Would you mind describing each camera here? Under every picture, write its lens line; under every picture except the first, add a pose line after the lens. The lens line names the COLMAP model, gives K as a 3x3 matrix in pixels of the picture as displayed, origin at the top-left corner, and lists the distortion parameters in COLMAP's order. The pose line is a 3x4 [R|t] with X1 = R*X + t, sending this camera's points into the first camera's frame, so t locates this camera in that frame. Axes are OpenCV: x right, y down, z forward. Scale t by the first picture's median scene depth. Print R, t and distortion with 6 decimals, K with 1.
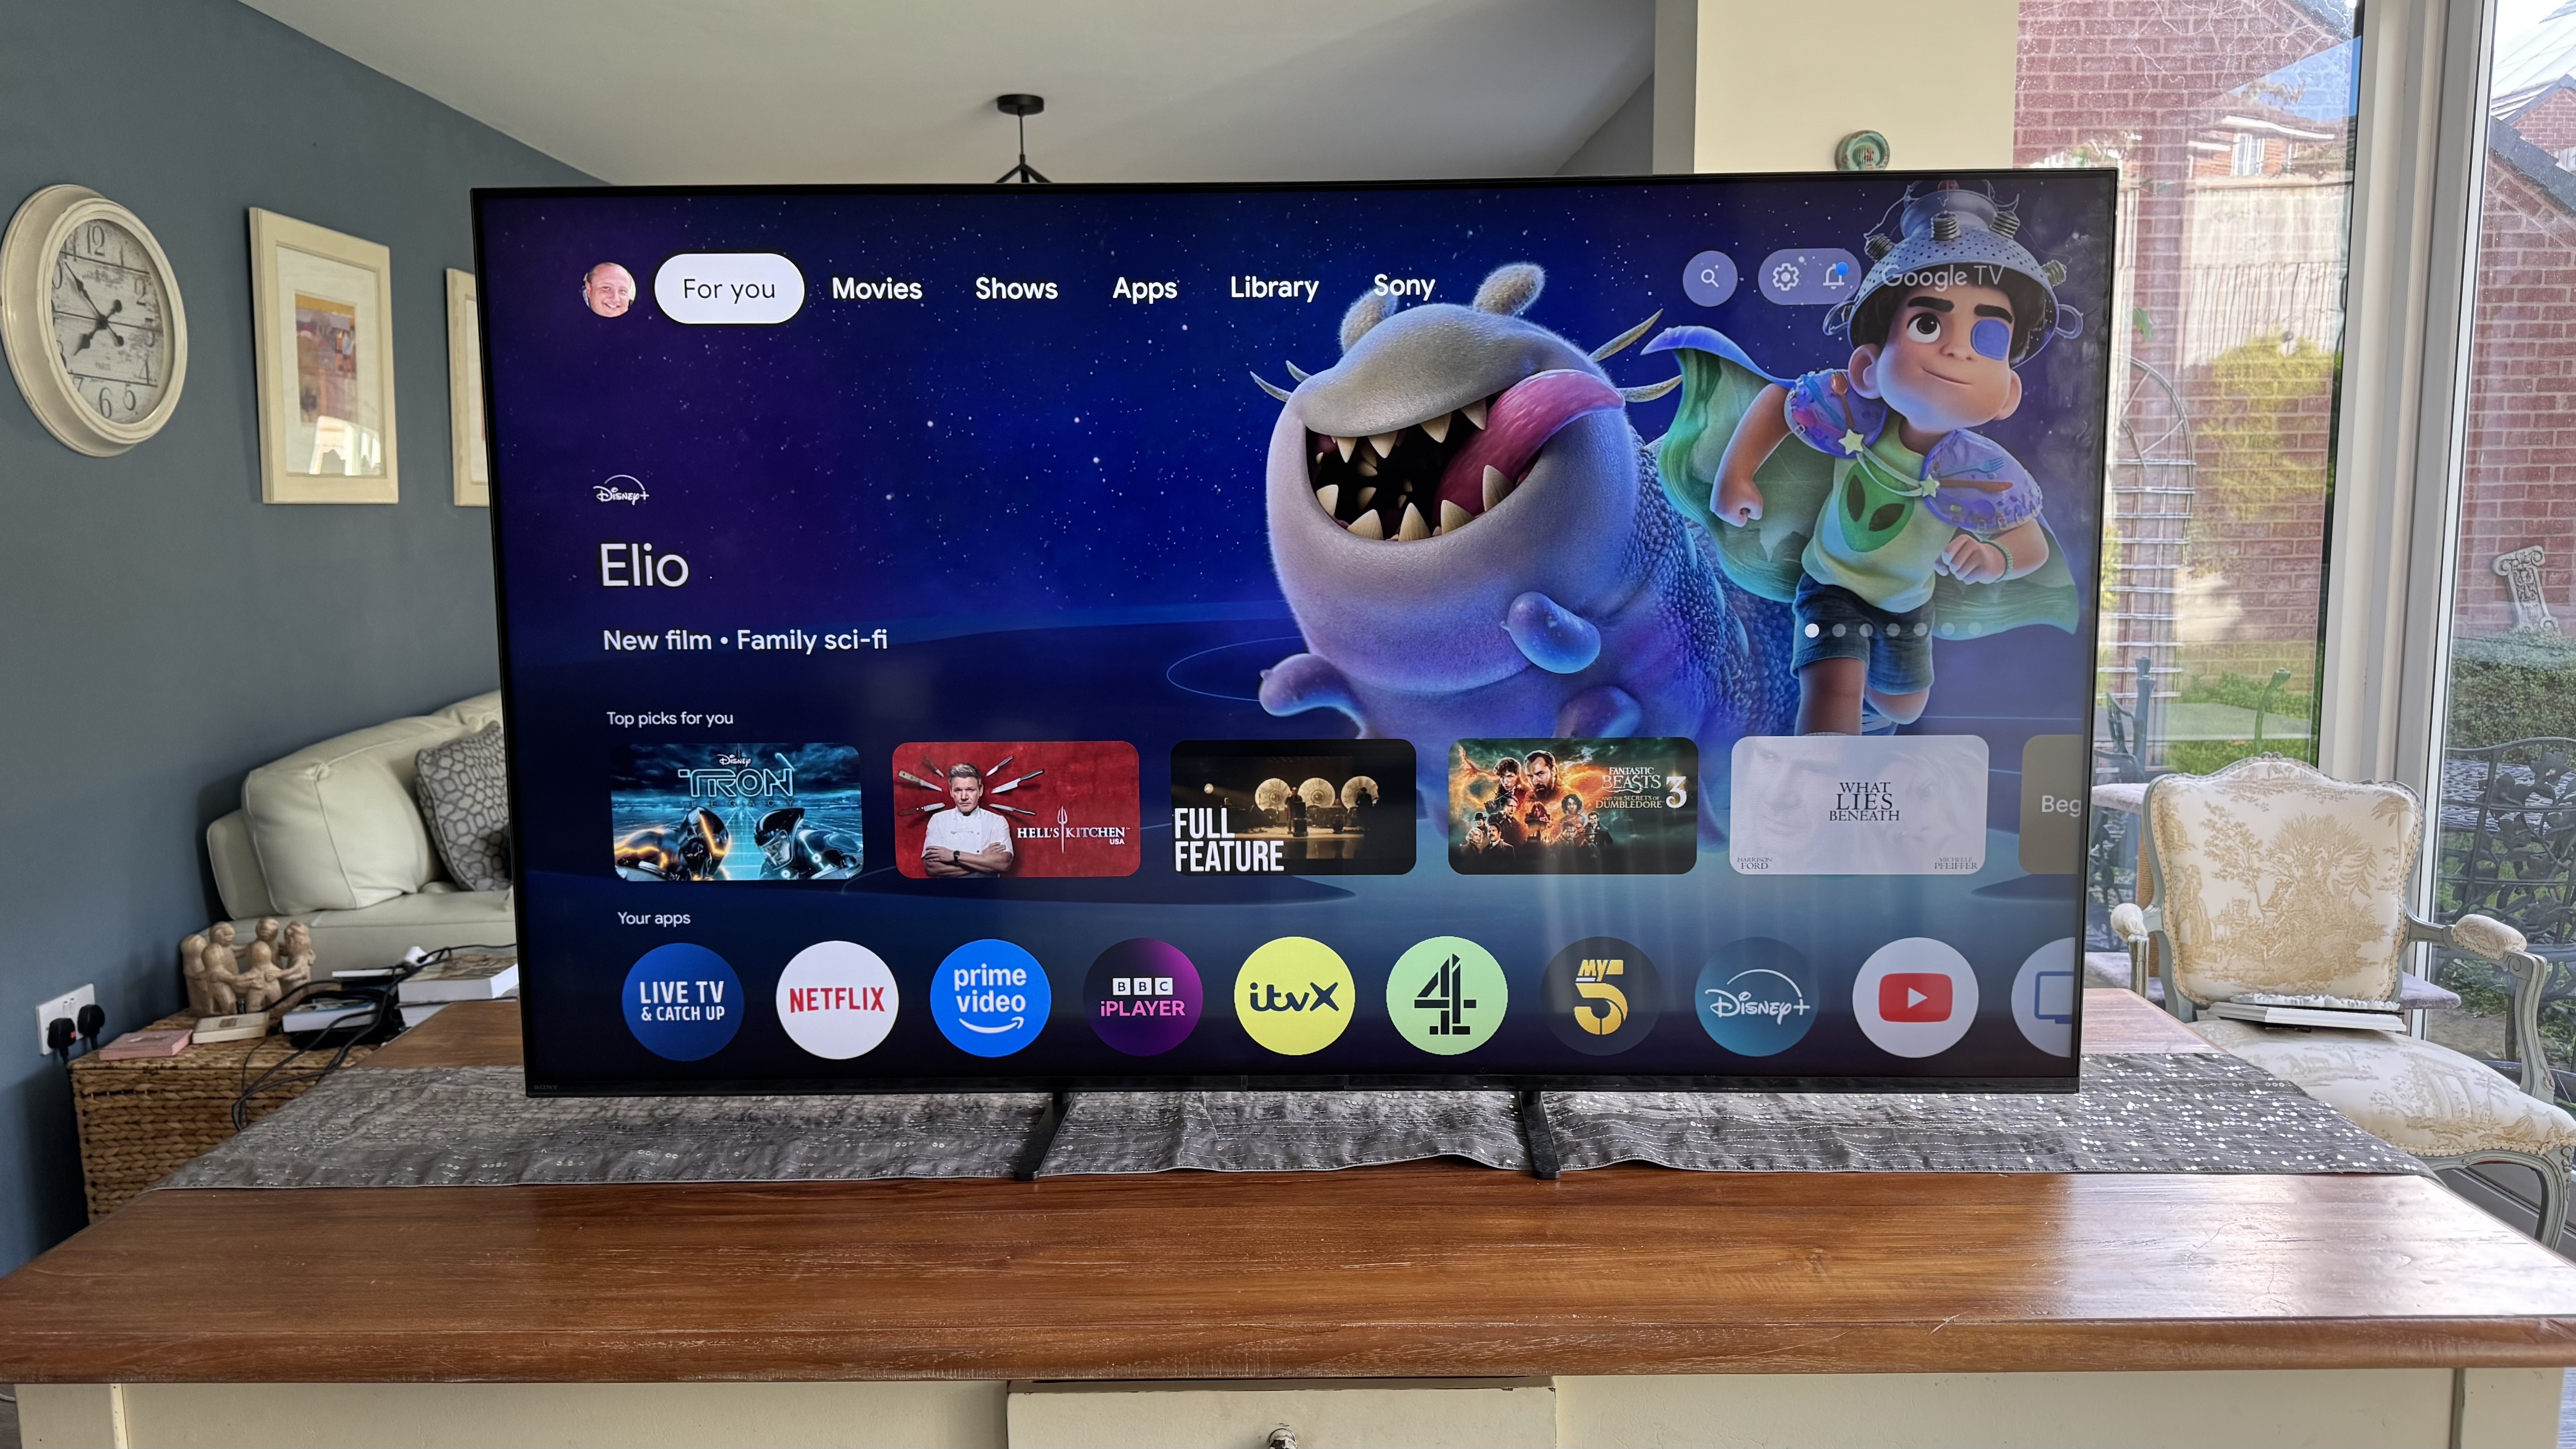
lens RADIAL K [[1790.0, 0, 1292.8], [0, 1790.0, 721.2], [0, 0, 1]] dist [0.021029, -0.007981]
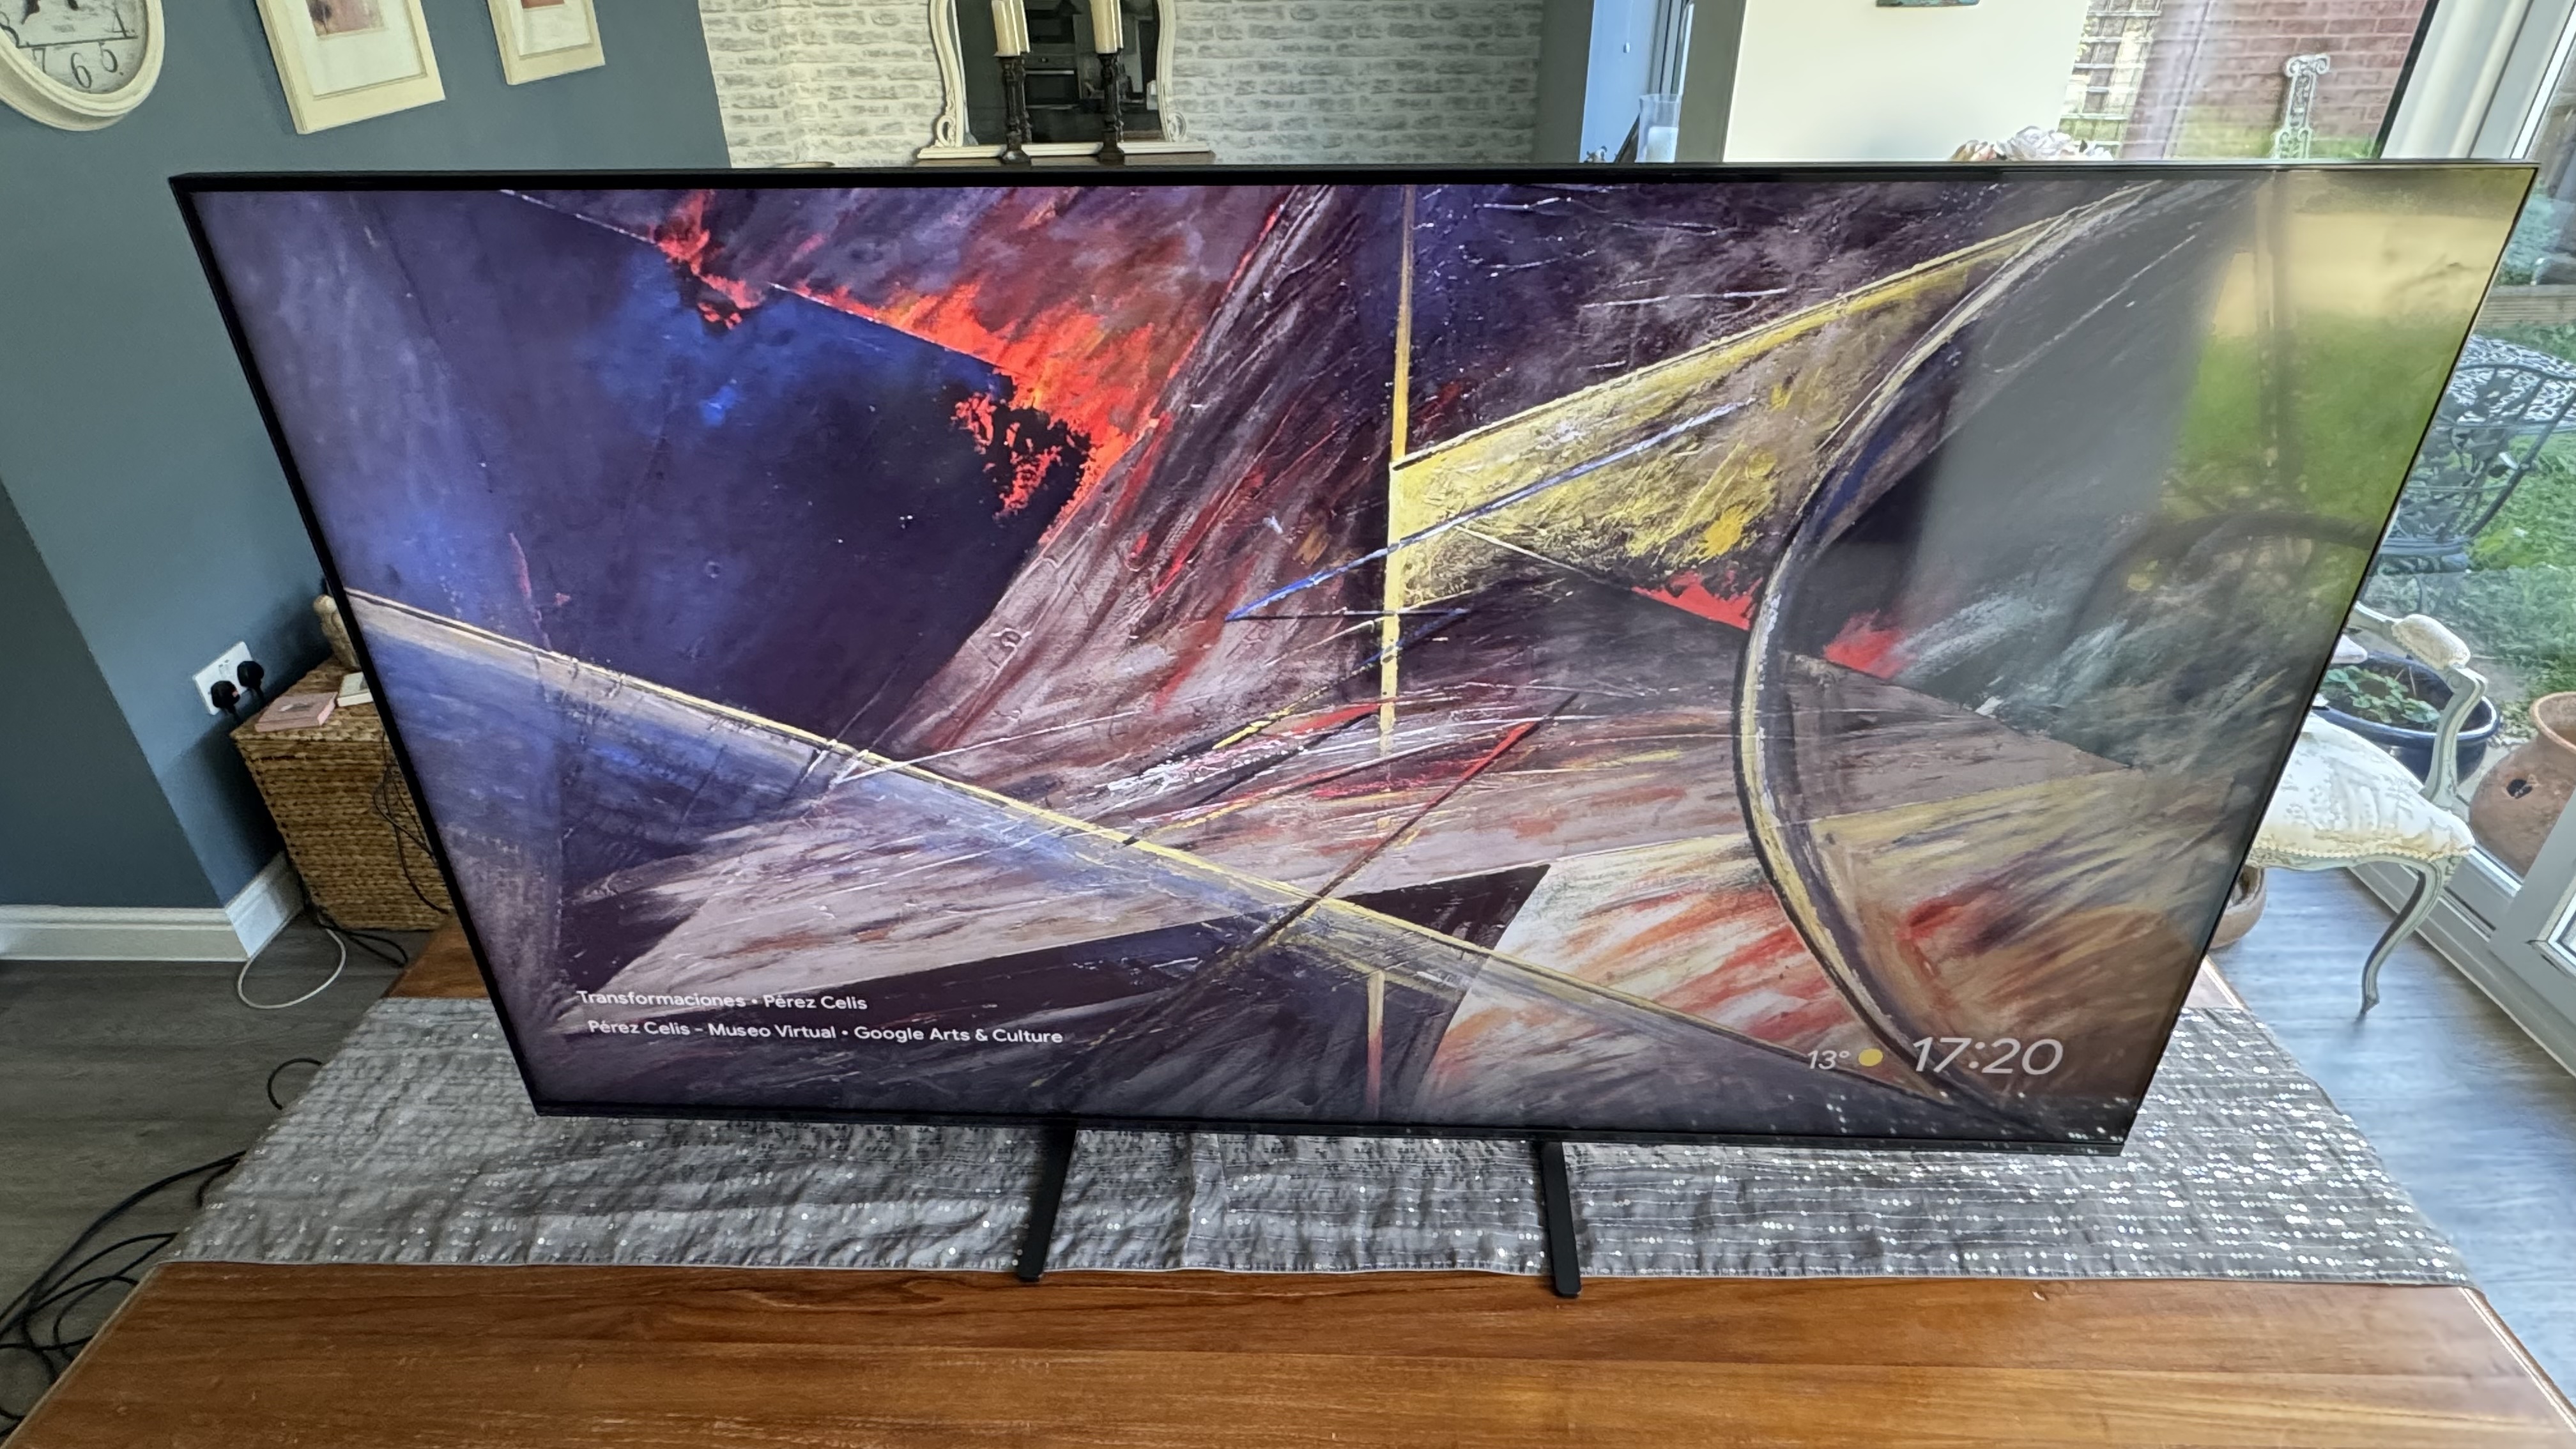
lens RADIAL K [[1385.7, 0, 1272.5], [0, 1385.7, 721.7], [0, 0, 1]] dist [-0.000692, 0.003609]
pose [[0.999653, 0.012656, -0.023104, -0.001852], [-0.002554, 0.919467, 0.393159, -0.160549], [0.026219, -0.392963, 0.919180, 0.213477]]
